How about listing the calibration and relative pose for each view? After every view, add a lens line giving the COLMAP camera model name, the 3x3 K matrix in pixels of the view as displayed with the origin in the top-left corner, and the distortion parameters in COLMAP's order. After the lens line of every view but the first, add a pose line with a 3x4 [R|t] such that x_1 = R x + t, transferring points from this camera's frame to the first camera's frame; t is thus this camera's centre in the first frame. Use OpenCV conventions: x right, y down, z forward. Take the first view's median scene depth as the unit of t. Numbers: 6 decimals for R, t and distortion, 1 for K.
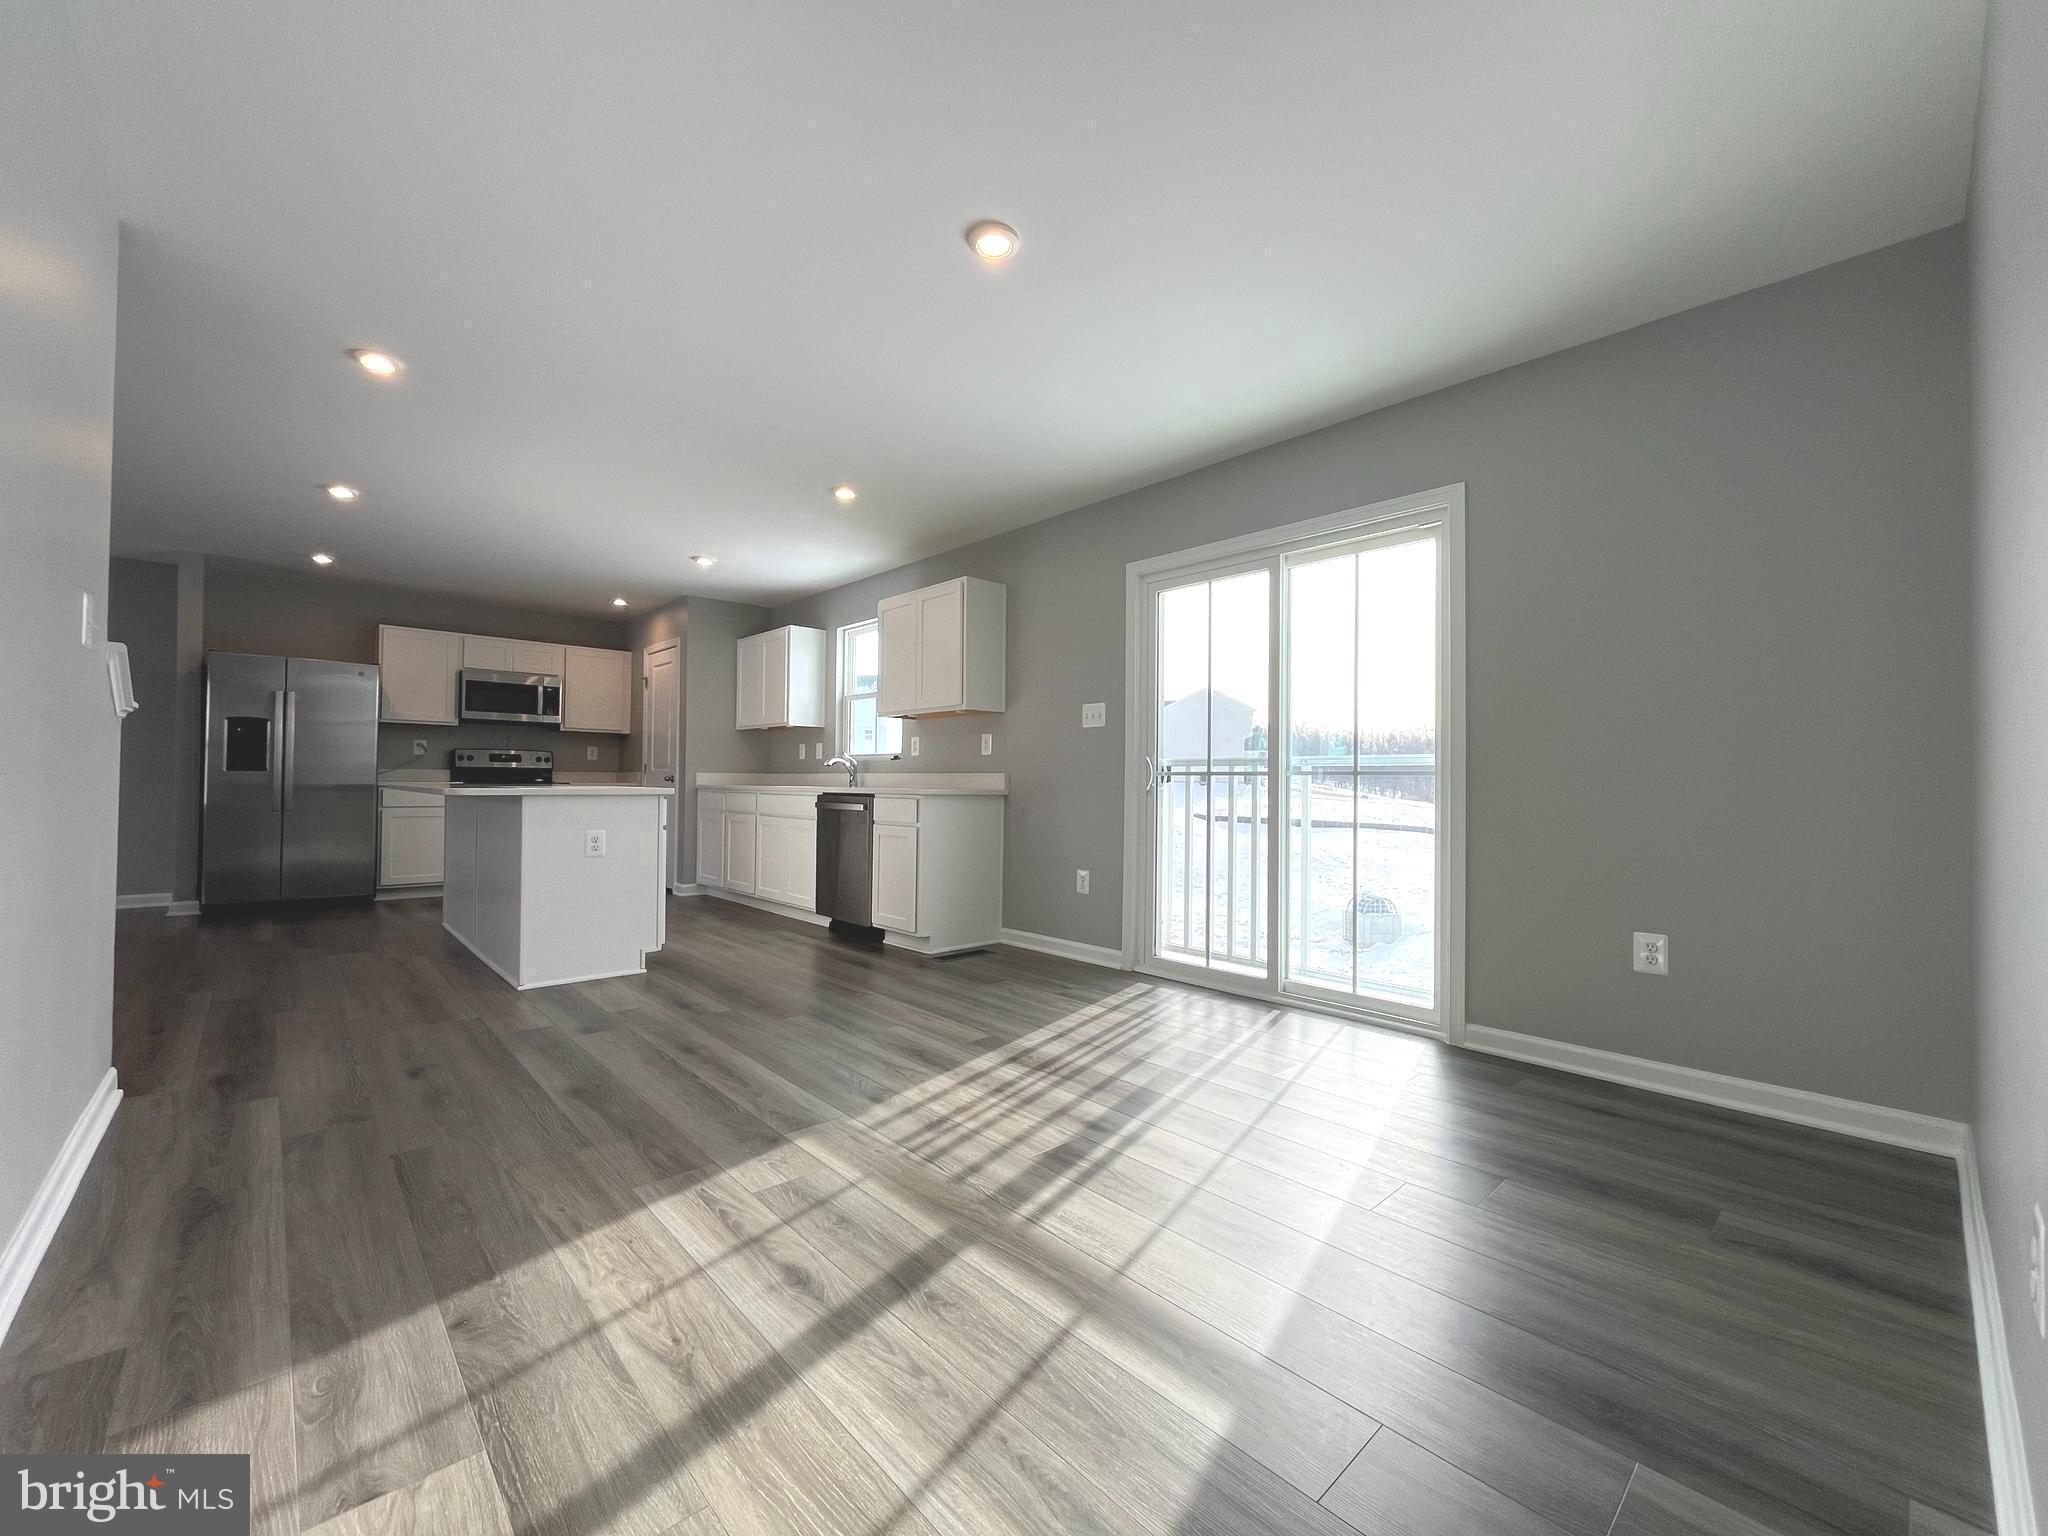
lens RADIAL K [[824.5, 0, 1016.8], [0, 824.5, 772.6], [0, 0, 1]] dist [-0.002387, -0.000844]
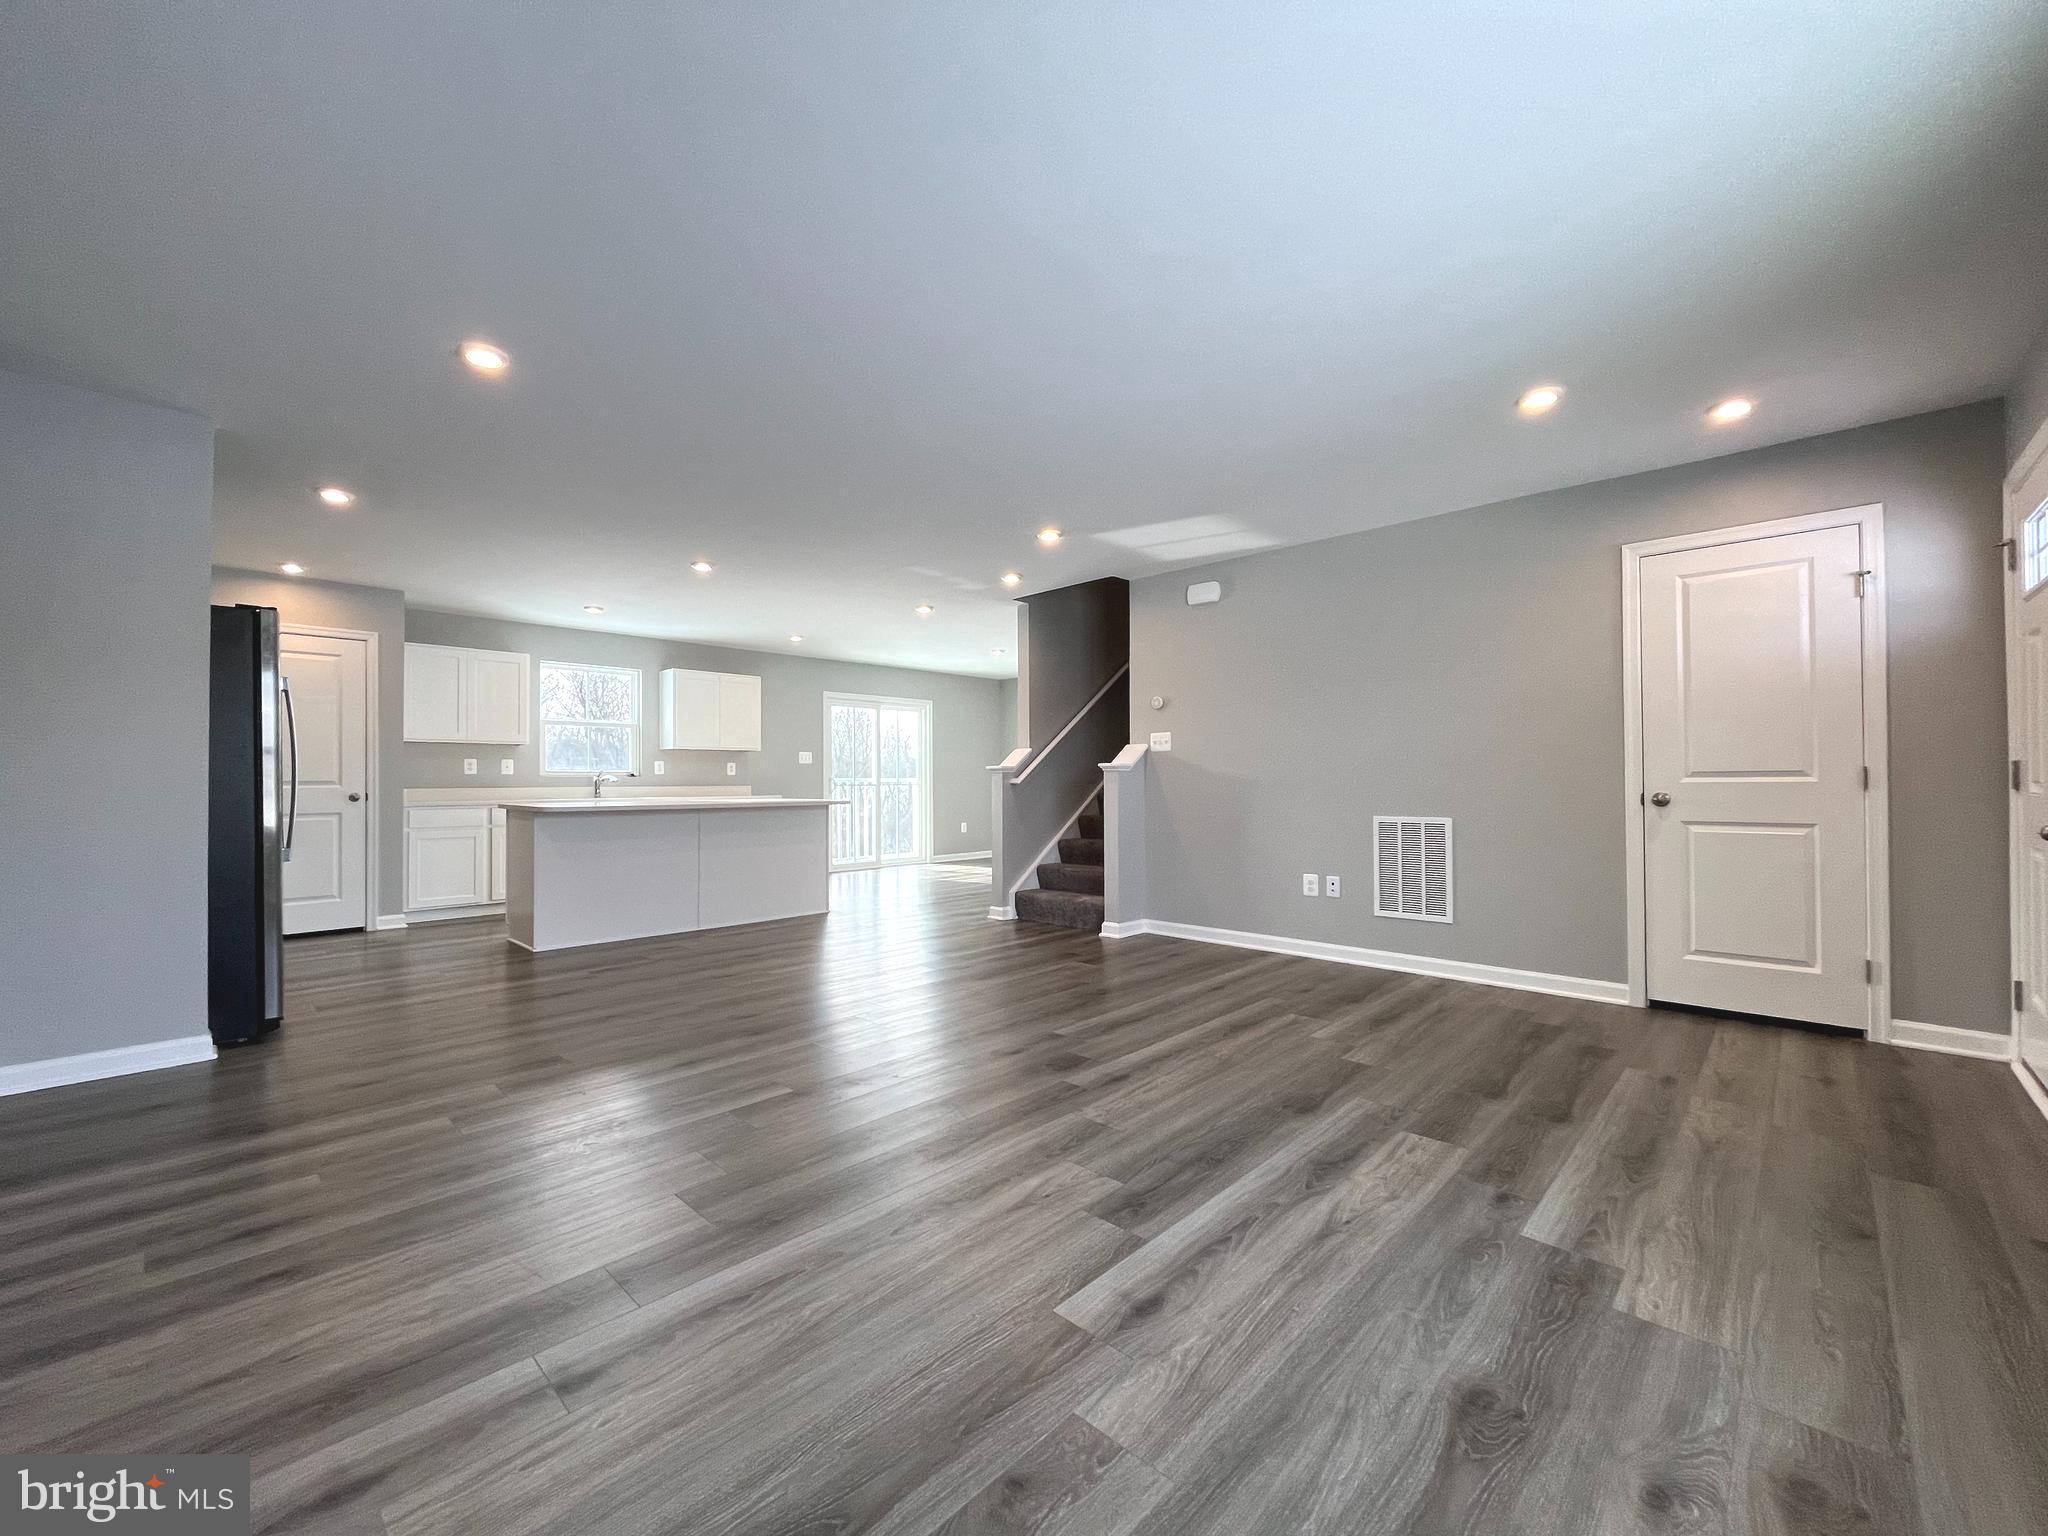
lens RADIAL K [[824.5, 0, 1016.8], [0, 824.5, 772.6], [0, 0, 1]] dist [-0.002387, -0.000844]
pose [[-0.061432, -0.000824, 0.998111, -1.479031], [-0.007678, 0.999970, 0.000353, -0.026478], [-0.998082, -0.007641, -0.061437, 0.429492]]
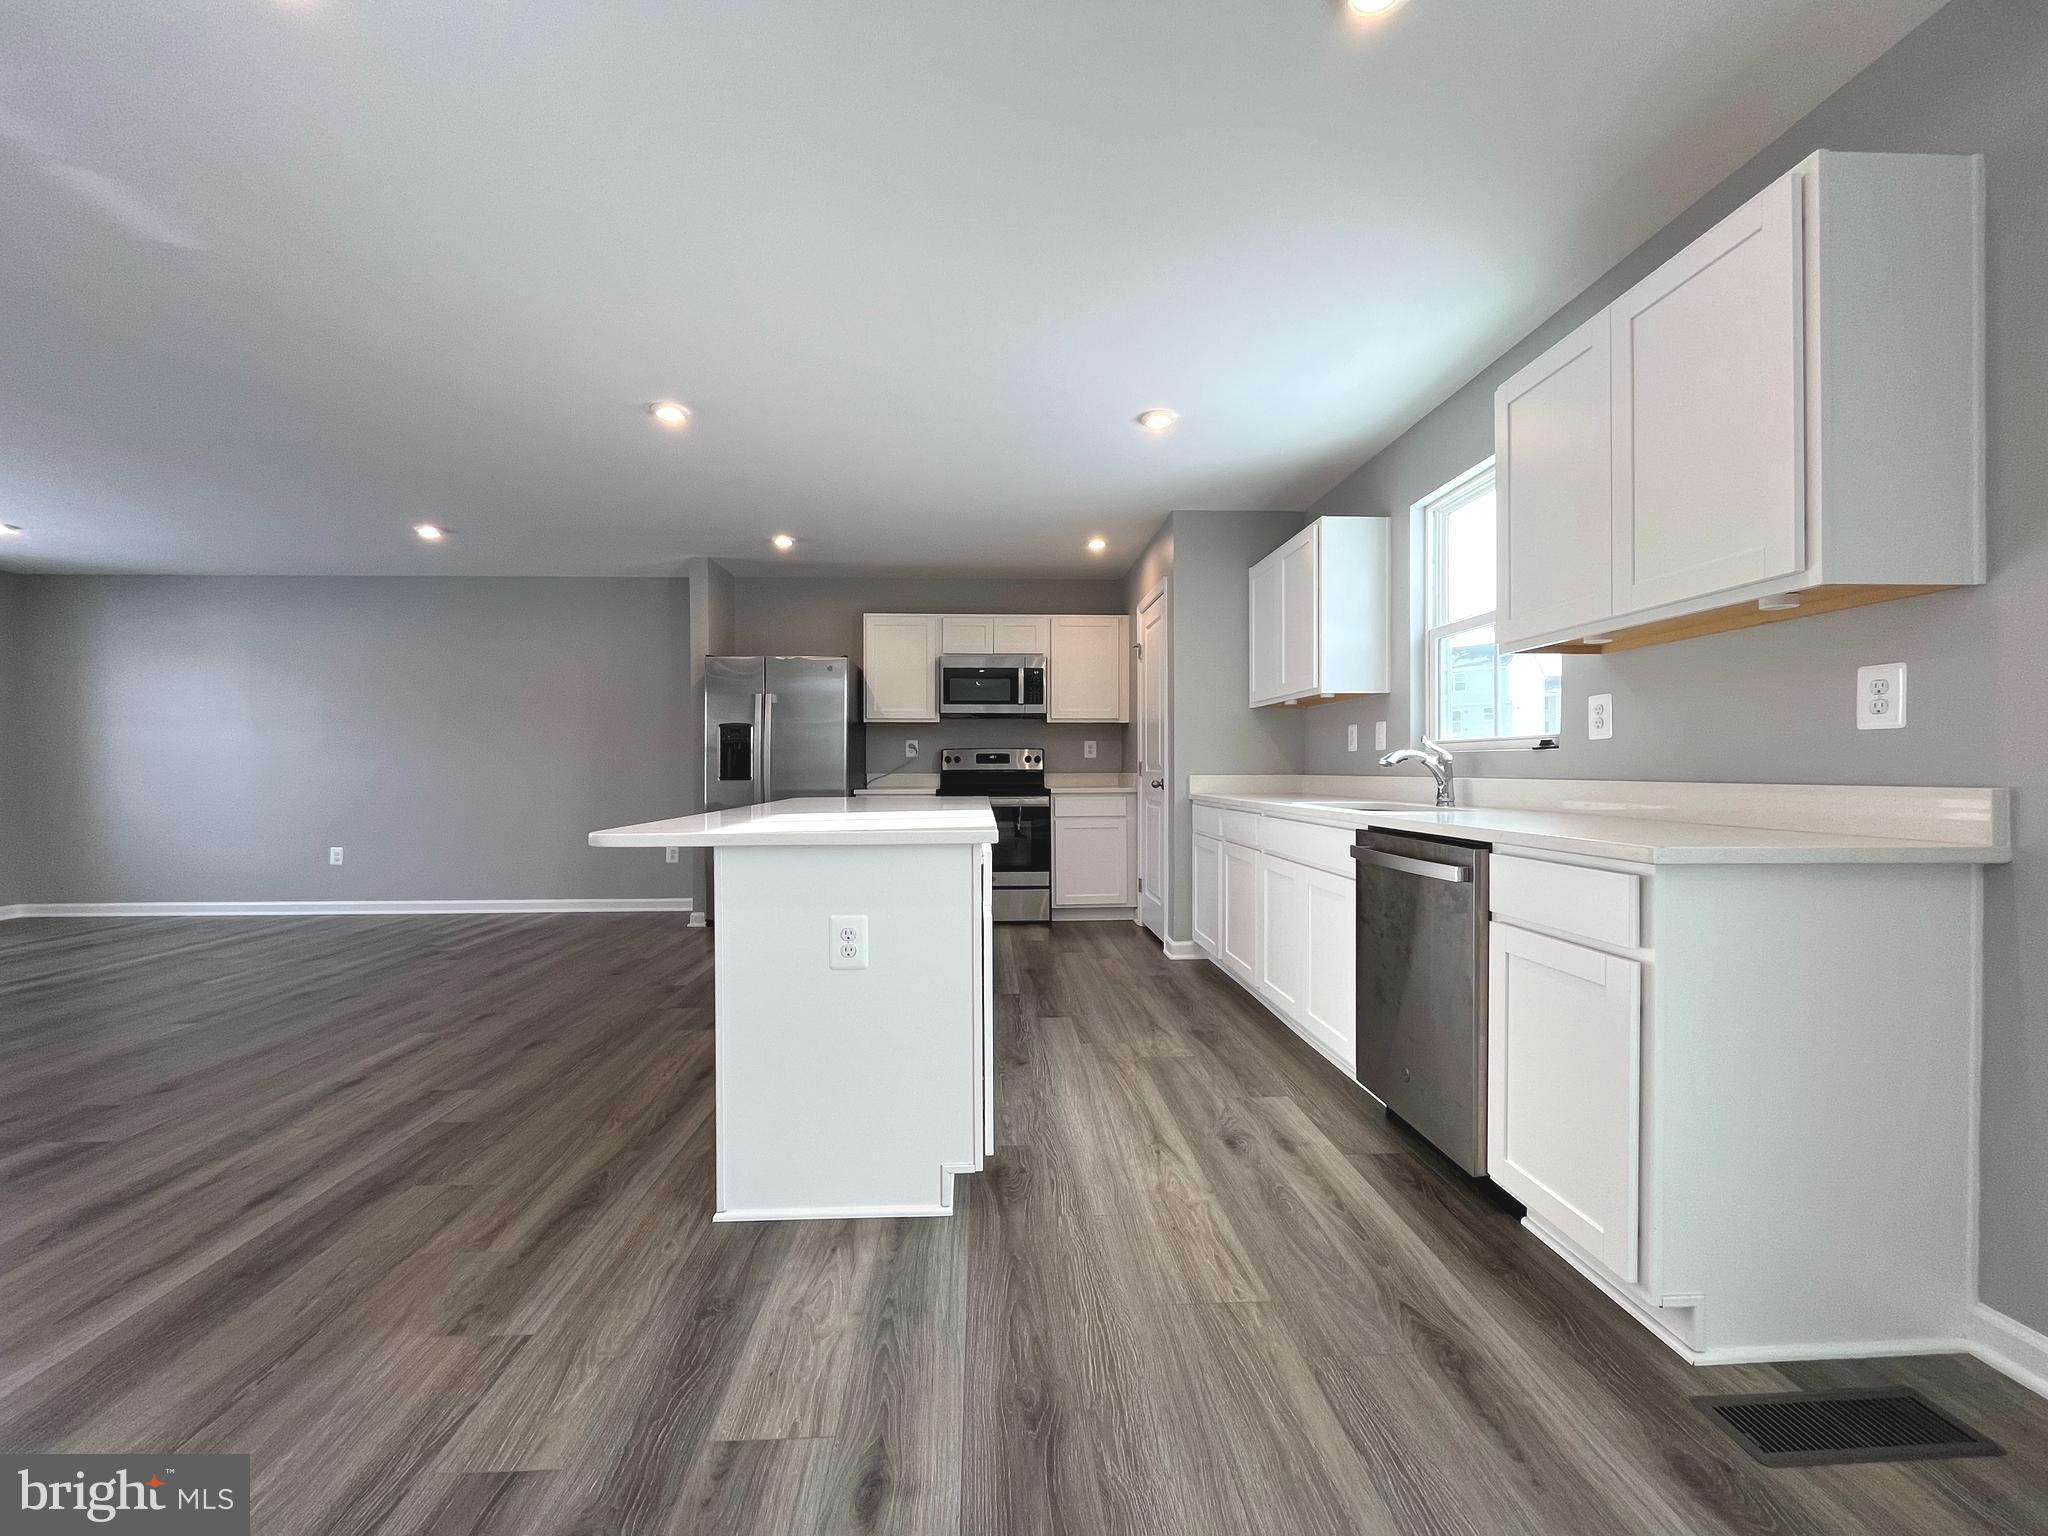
lens RADIAL K [[824.5, 0, 1016.8], [0, 824.5, 772.6], [0, 0, 1]] dist [-0.002387, -0.000844]
pose [[0.765625, -0.009514, -0.643217, -0.074684], [0.018854, 0.999793, 0.007654, -0.011262], [0.643011, -0.017987, 0.765645, 0.444742]]
